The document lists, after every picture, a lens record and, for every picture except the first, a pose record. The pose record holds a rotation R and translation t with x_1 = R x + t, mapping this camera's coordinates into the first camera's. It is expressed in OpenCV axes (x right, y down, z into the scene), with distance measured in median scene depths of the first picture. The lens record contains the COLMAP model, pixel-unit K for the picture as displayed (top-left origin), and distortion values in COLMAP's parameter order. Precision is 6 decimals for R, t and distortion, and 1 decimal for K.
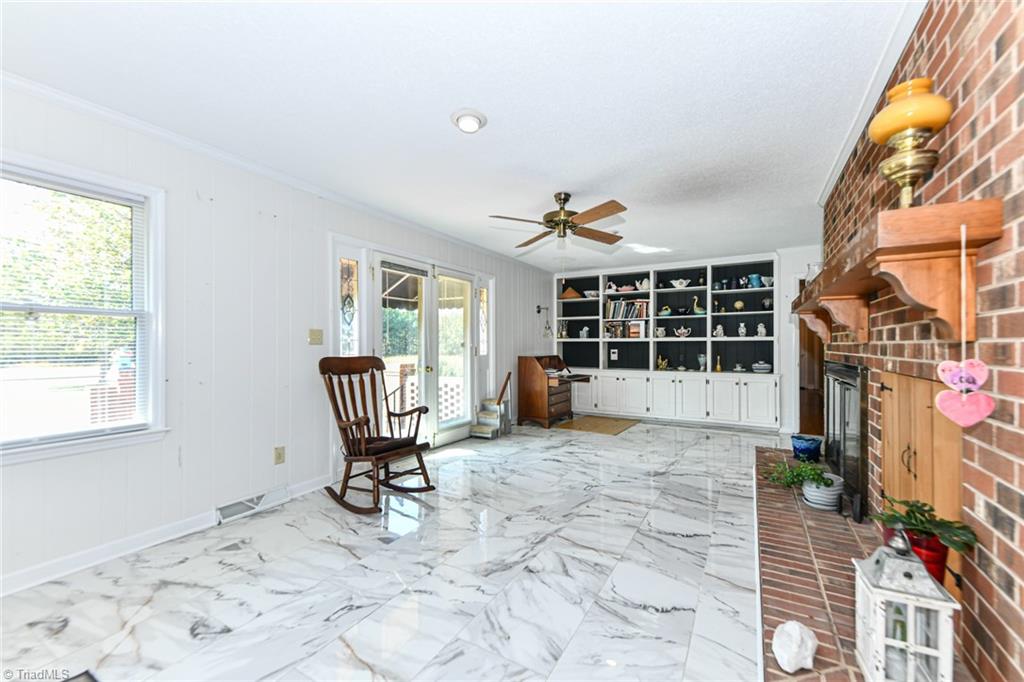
lens RADIAL K [[412.7, 0, 513.1], [0, 412.7, 342.9], [0, 0, 1]] dist [0.023637, -0.001602]
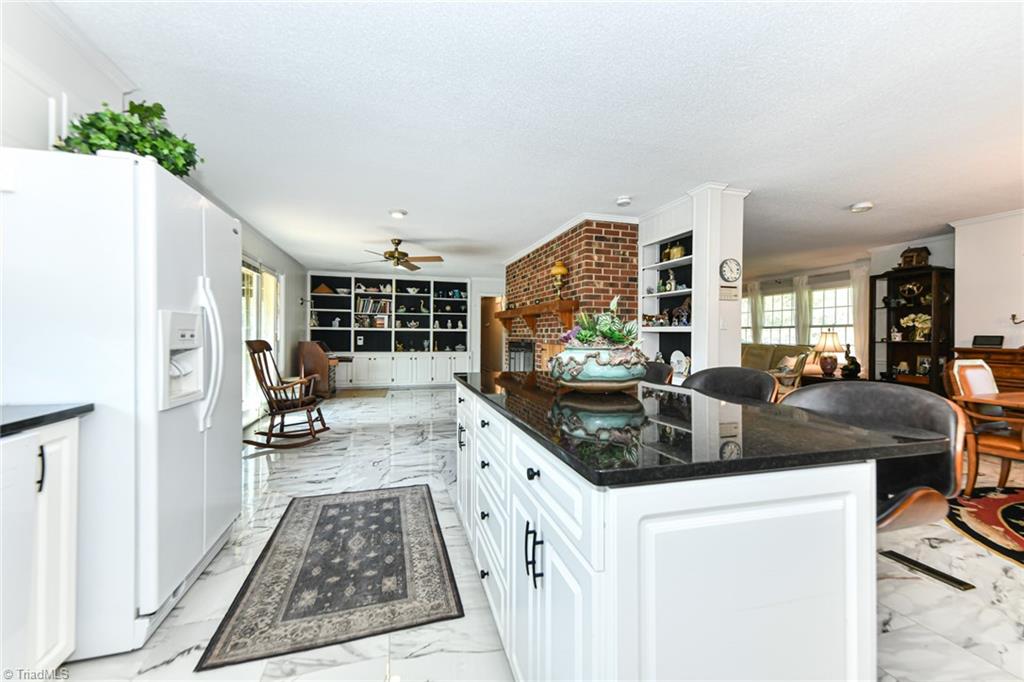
lens RADIAL K [[412.7, 0, 514.5], [0, 412.7, 333.1], [0, 0, 1]] dist [0.023637, -0.001602]
pose [[0.690499, 0.010491, 0.723257, -0.418518], [-0.013213, 0.999911, -0.001889, 0.001709], [-0.723212, -0.008252, 0.690577, -0.259701]]
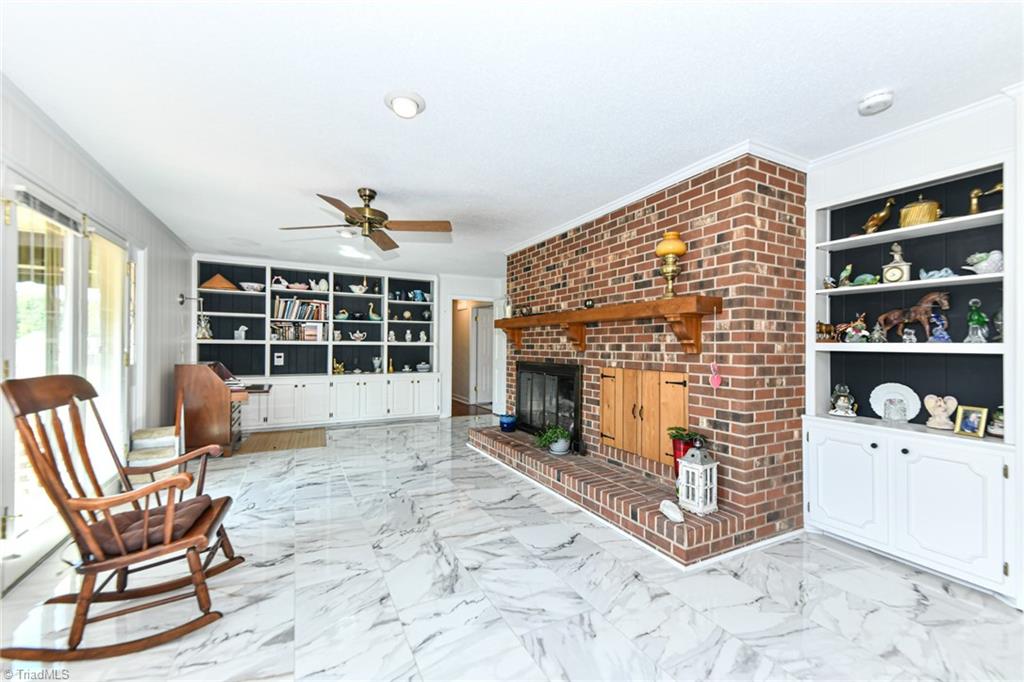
lens RADIAL K [[412.7, 0, 515.8], [0, 412.7, 343.4], [0, 0, 1]] dist [0.023637, -0.001602]
pose [[0.537432, 0.012472, 0.843215, -0.279815], [-0.012191, 0.999901, -0.007019, -0.005912], [-0.843219, -0.006507, 0.537531, 0.121737]]
